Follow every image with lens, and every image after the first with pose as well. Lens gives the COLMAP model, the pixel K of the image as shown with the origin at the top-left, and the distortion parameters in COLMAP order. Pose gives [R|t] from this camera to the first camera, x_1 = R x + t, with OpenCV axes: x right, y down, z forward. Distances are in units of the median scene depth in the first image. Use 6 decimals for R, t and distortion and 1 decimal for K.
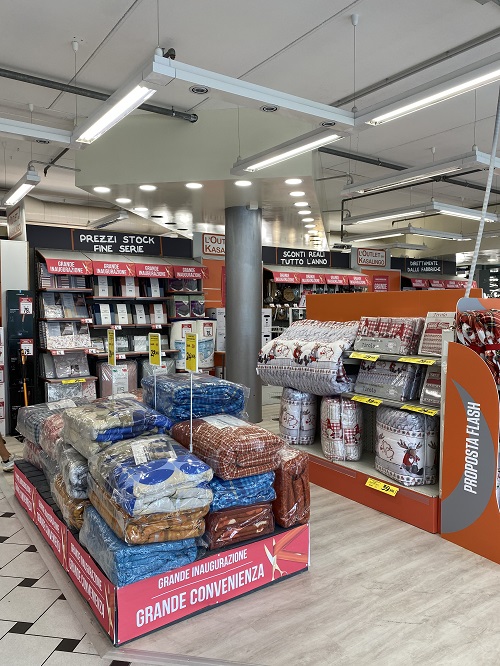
lens RADIAL K [[510.2, 0, 244.1], [0, 510.2, 333.4], [0, 0, 1]] dist [0.037923, -0.037251]
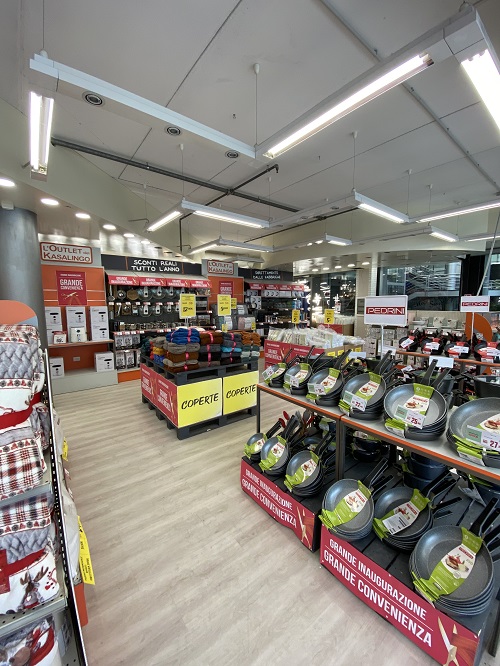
lens RADIAL K [[269.3, 0, 247.8], [0, 269.3, 331.2], [0, 0, 1]] dist [-0.016358, -0.001573]
pose [[0.998043, -0.010378, 0.061657, 0.497778], [0.006855, 0.998346, 0.057088, -0.034922], [-0.062147, -0.056554, 0.996463, 0.503687]]
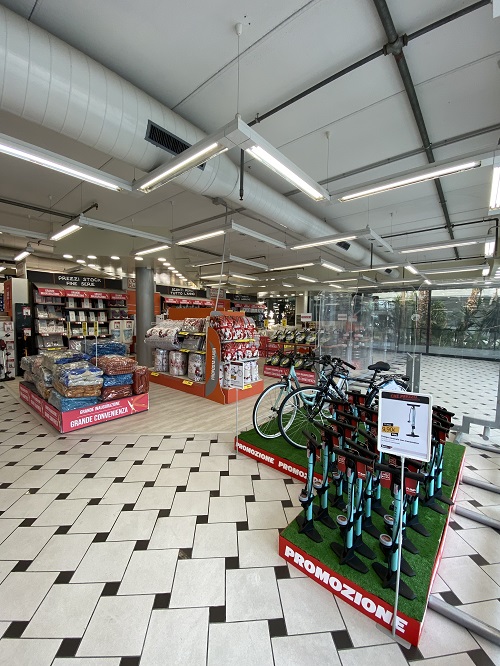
lens RADIAL K [[269.3, 0, 251.3], [0, 269.3, 333.5], [0, 0, 1]] dist [-0.016358, -0.001573]
pose [[0.958760, -0.000970, 0.284214, 0.119551], [-0.001893, 0.999950, 0.009799, 0.021765], [-0.284210, -0.009933, 0.958711, -0.242360]]
